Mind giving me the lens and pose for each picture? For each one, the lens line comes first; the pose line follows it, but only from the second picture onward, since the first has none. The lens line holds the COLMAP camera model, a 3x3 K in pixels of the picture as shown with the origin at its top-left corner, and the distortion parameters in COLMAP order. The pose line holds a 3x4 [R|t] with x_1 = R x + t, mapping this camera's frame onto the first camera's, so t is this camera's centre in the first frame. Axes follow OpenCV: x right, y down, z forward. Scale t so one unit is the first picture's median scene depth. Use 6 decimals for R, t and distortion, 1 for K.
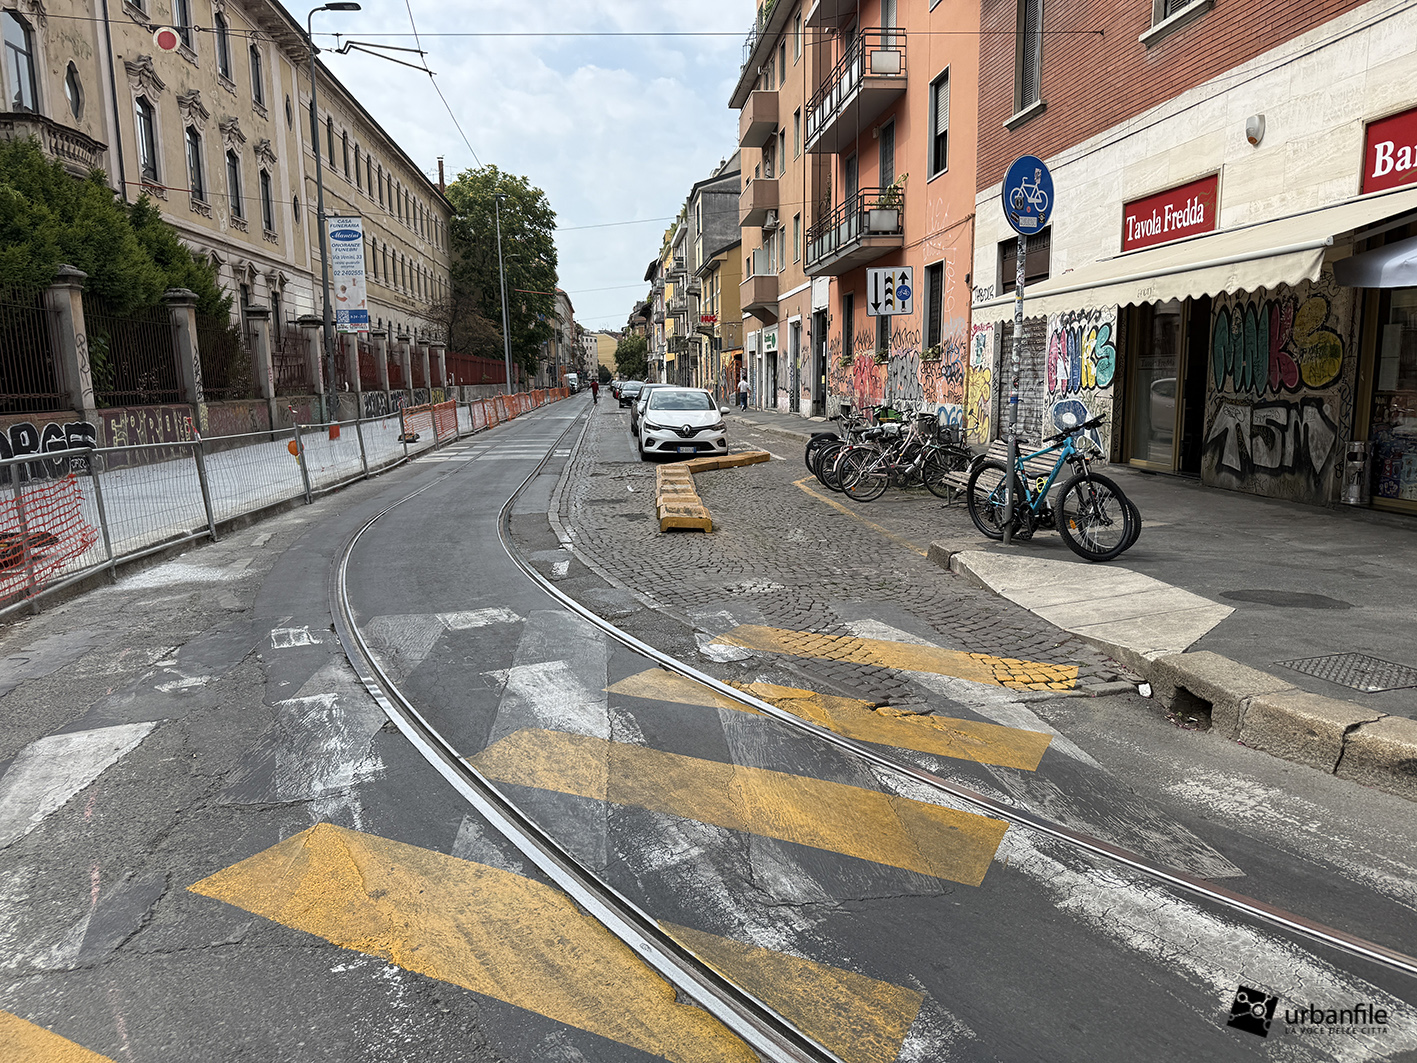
lens RADIAL K [[1017.5, 0, 727.2], [0, 1017.5, 551.6], [0, 0, 1]] dist [-0.005055, -0.002500]
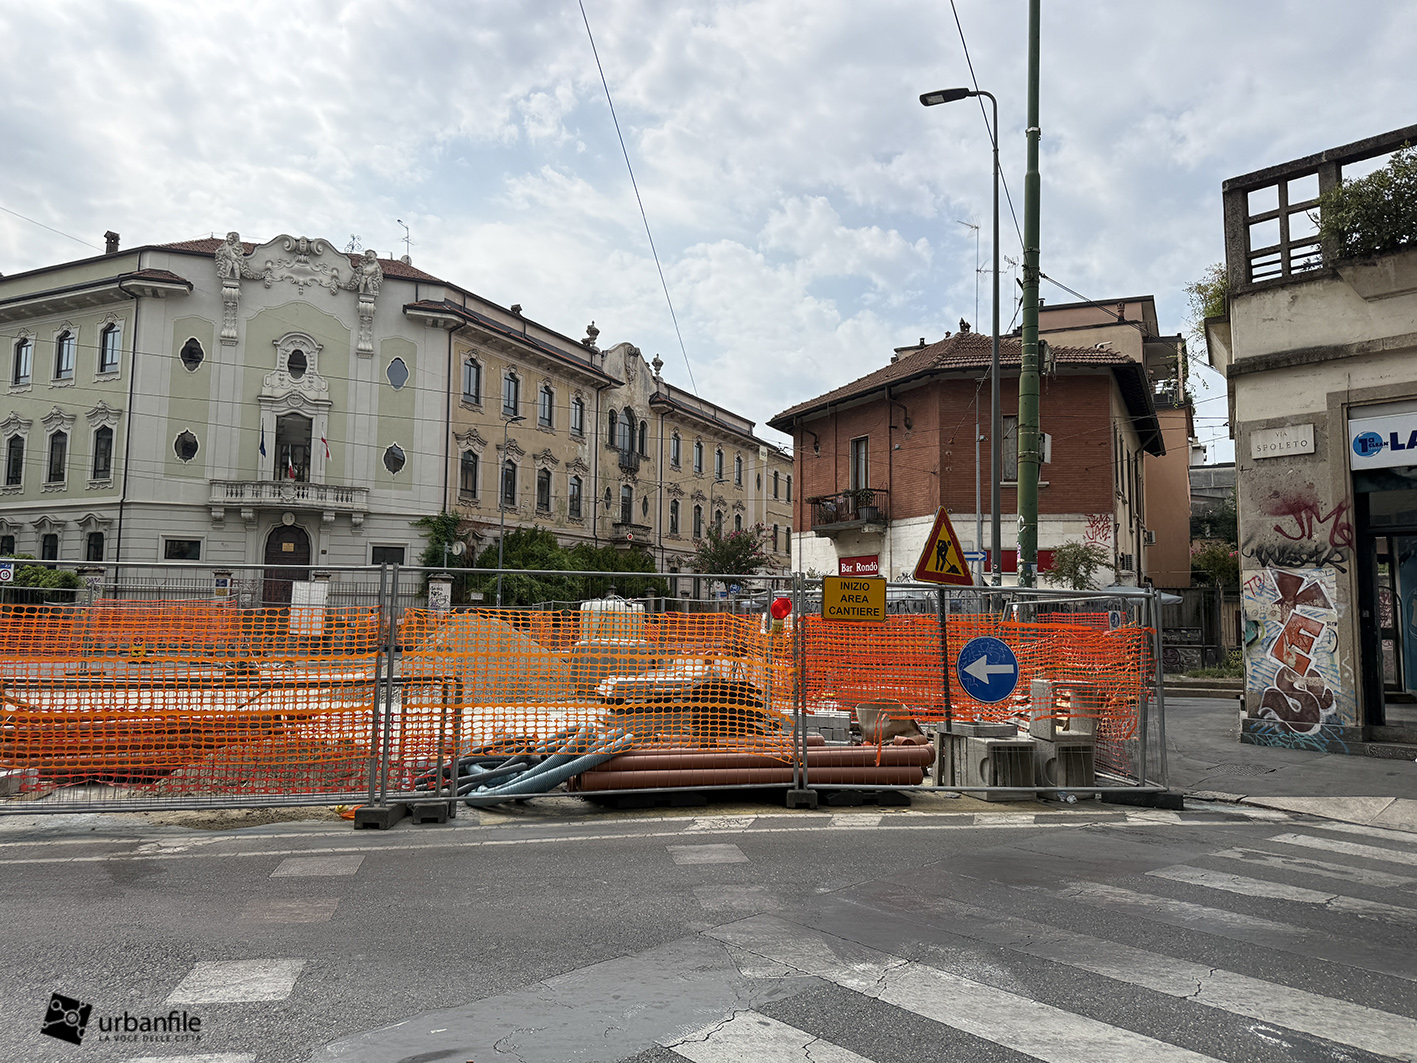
lens RADIAL K [[996.7, 0, 670.3], [0, 996.7, 555.2], [0, 0, 1]] dist [0.003052, -0.022260]
pose [[0.825480, -0.010350, -0.564336, 0.528784], [-0.121665, 0.973065, -0.195813, 0.094868], [0.551162, 0.230300, 0.801987, -0.609051]]
